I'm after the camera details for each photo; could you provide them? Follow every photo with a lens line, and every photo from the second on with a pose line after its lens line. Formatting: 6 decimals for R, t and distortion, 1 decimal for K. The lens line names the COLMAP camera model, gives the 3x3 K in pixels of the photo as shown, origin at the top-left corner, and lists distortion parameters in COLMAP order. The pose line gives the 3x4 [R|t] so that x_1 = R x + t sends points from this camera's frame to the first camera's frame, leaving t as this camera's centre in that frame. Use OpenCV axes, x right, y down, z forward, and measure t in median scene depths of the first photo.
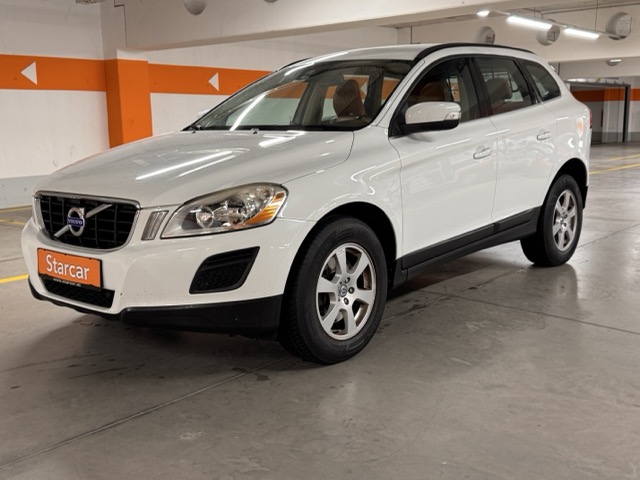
lens RADIAL K [[711.7, 0, 321.6], [0, 711.7, 238.7], [0, 0, 1]] dist [0.069553, 0.000000]
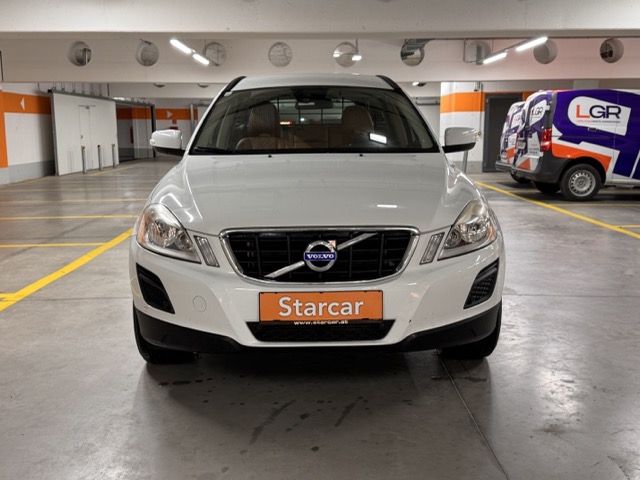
lens RADIAL K [[711.7, 0, 322.0], [0, 711.7, 240.1], [0, 0, 1]] dist [0.069553, 0.000000]
pose [[0.758104, -0.094276, 0.645283, -0.935553], [0.106521, 0.994107, 0.020094, -0.062868], [-0.643375, 0.053502, 0.763679, 0.298708]]
